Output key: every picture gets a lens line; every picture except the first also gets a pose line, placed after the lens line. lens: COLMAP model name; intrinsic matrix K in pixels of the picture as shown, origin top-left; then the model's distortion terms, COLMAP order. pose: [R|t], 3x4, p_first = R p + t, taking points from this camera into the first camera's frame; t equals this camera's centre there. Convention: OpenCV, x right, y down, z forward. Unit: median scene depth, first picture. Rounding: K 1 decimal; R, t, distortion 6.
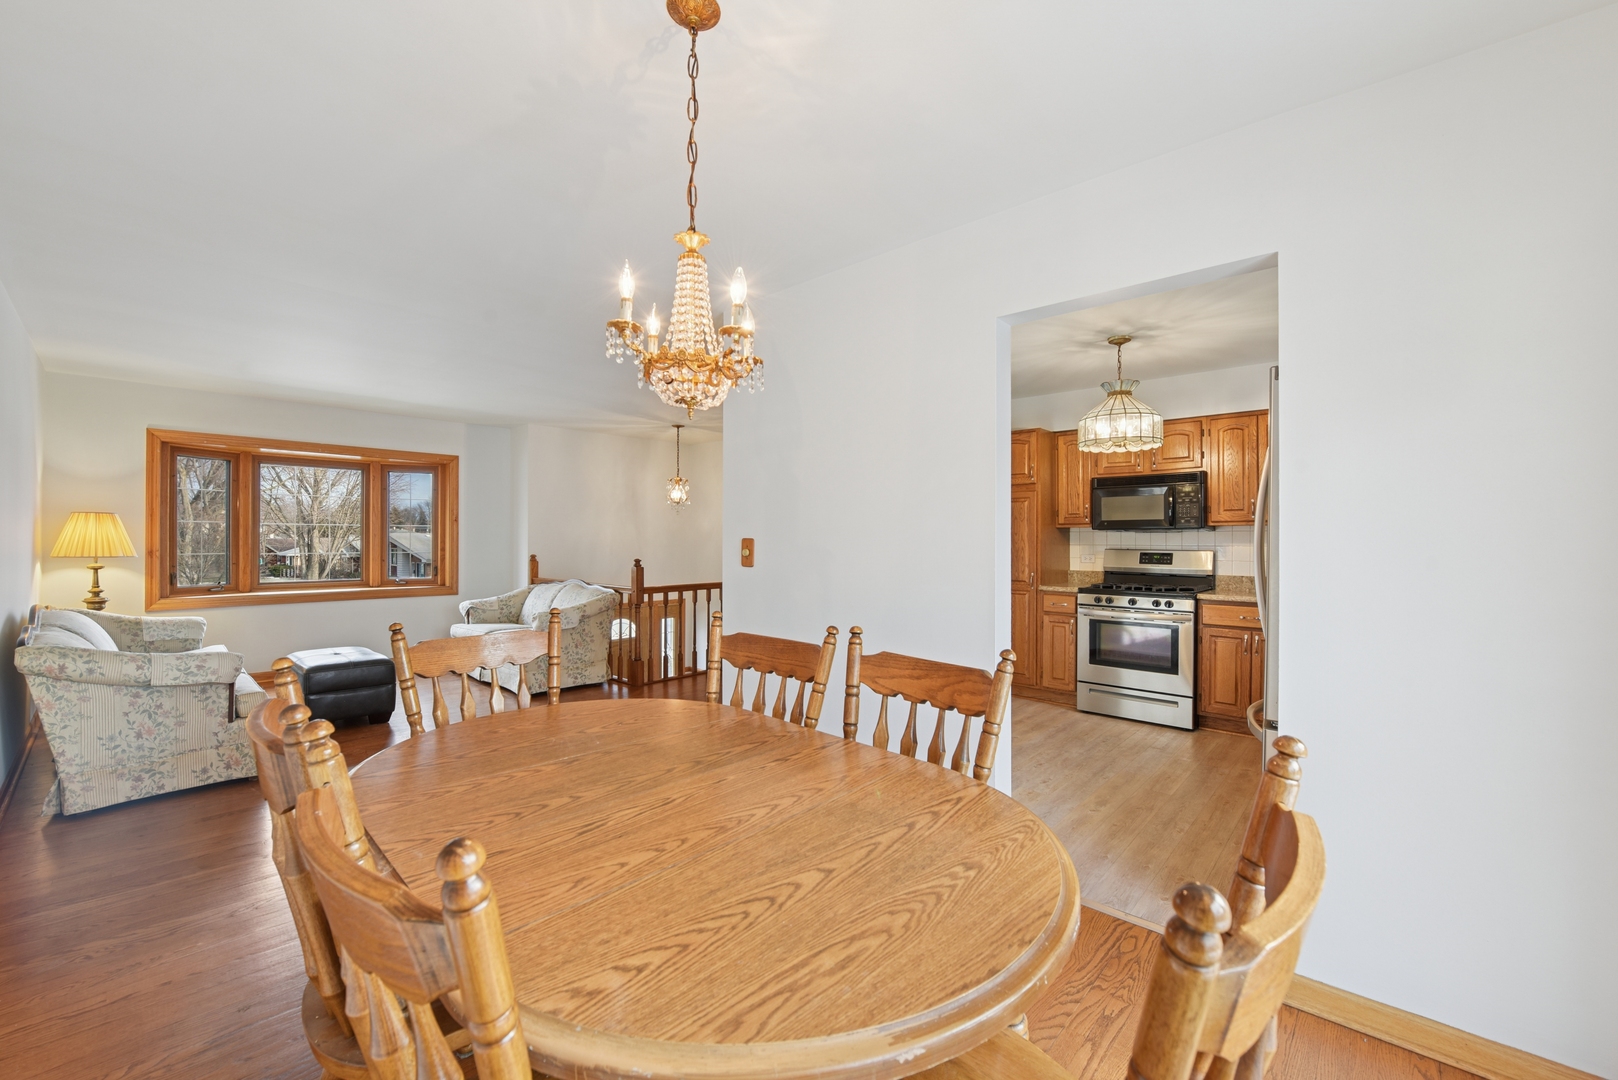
lens RADIAL K [[649.6, 0, 809.1], [0, 649.6, 536.6], [0, 0, 1]] dist [-0.020418, -0.000312]
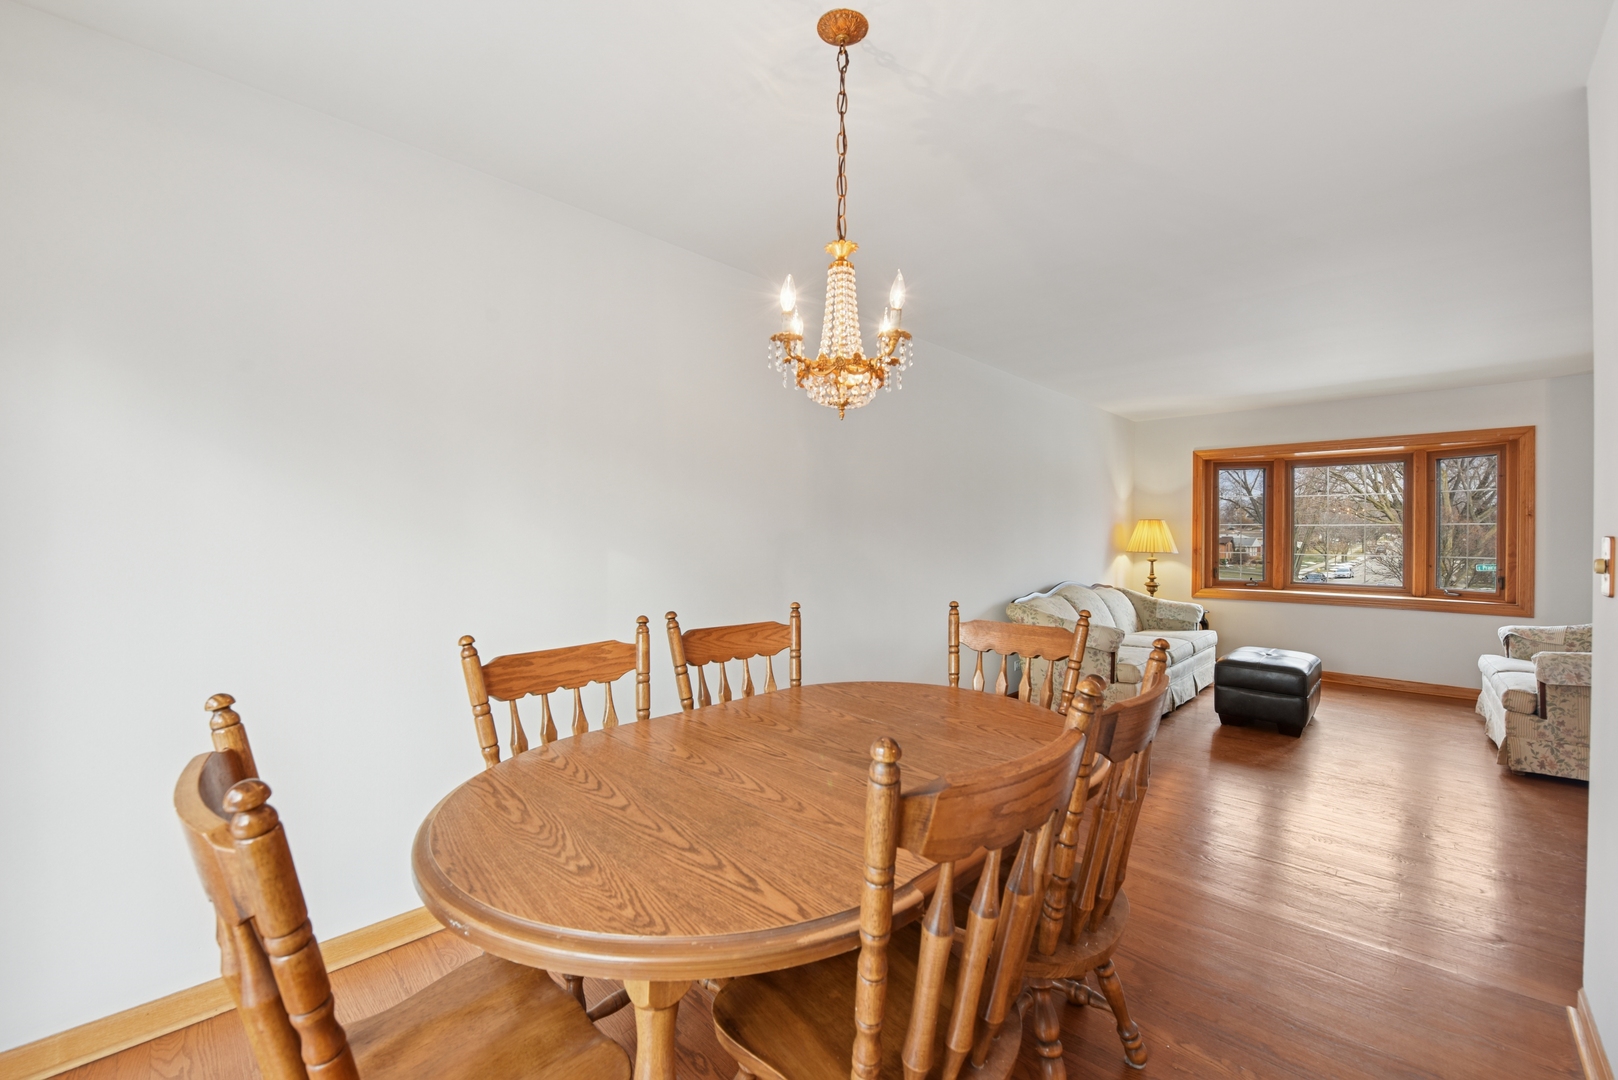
lens RADIAL K [[642.4, 0, 809.0], [0, 642.4, 540.0], [0, 0, 1]] dist [-0.000447, -0.013379]
pose [[-0.032580, 0.002457, -0.999466, 0.272912], [-0.001765, 0.999995, 0.002516, 0.003094], [0.999468, 0.001846, -0.032575, 0.311288]]
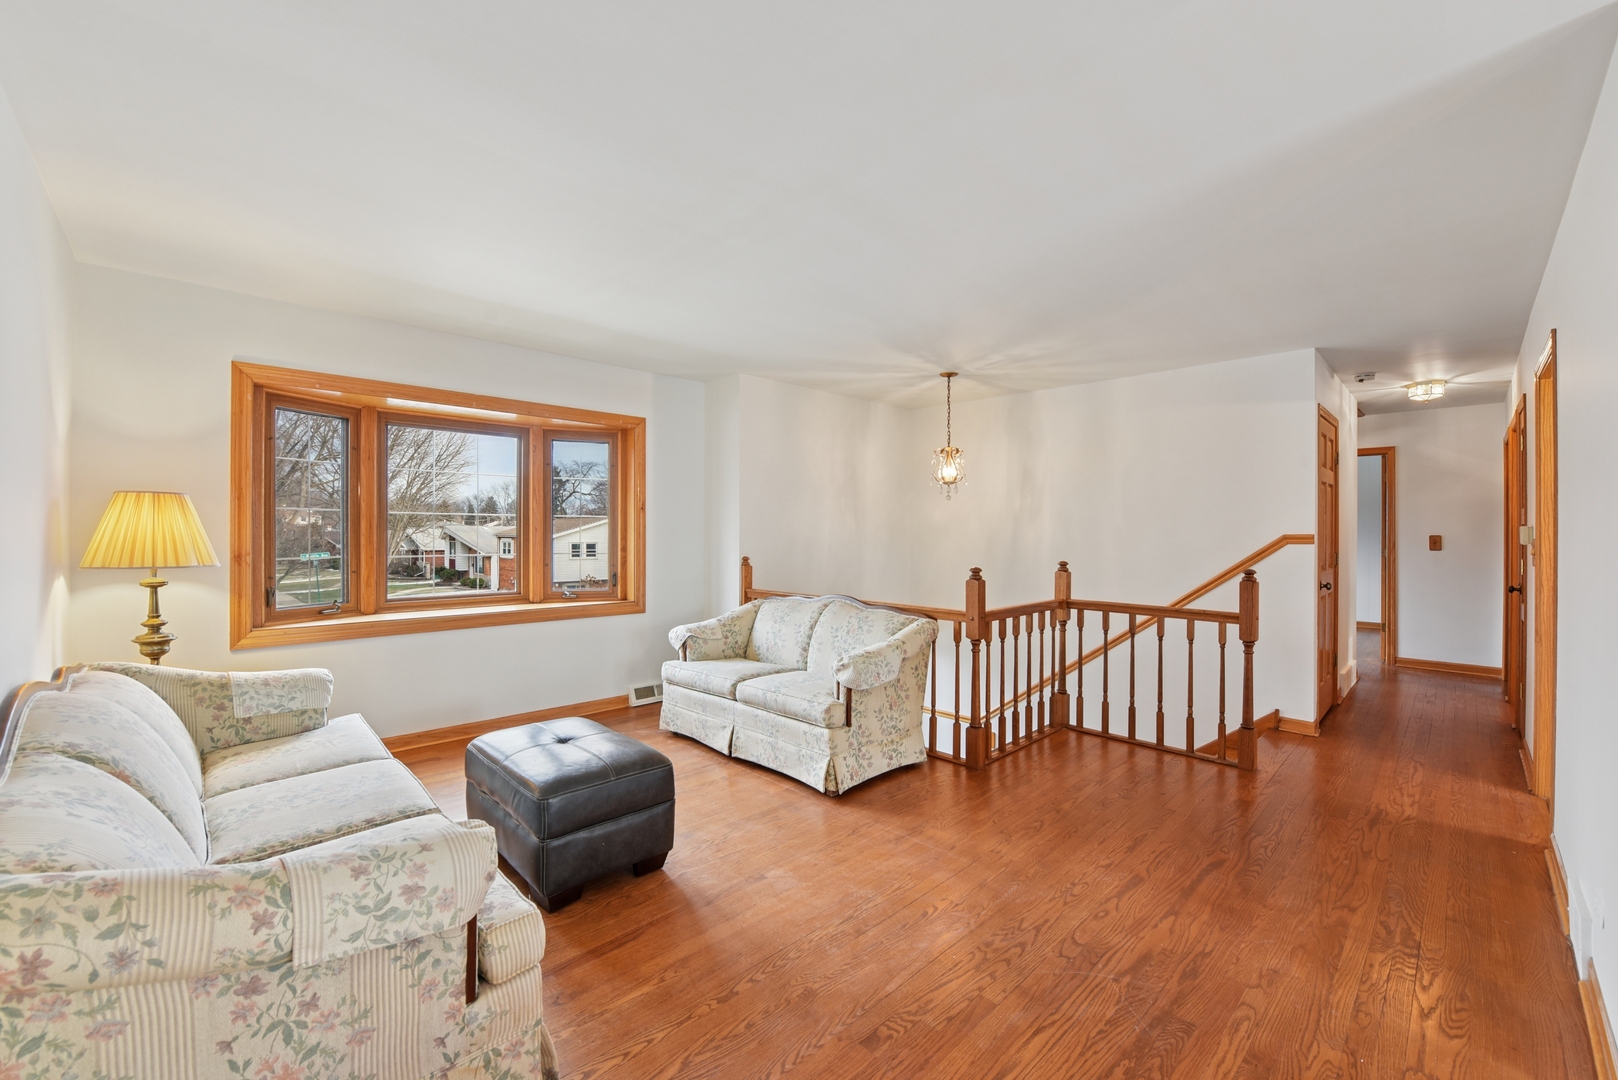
lens RADIAL K [[651.2, 0, 810.4], [0, 651.2, 531.2], [0, 0, 1]] dist [-0.021488, -0.000086]
pose [[0.998584, 0.000750, -0.053195, -0.478153], [-0.000606, 0.999996, 0.002730, -0.003251], [0.053197, -0.002693, 0.998580, 0.434135]]
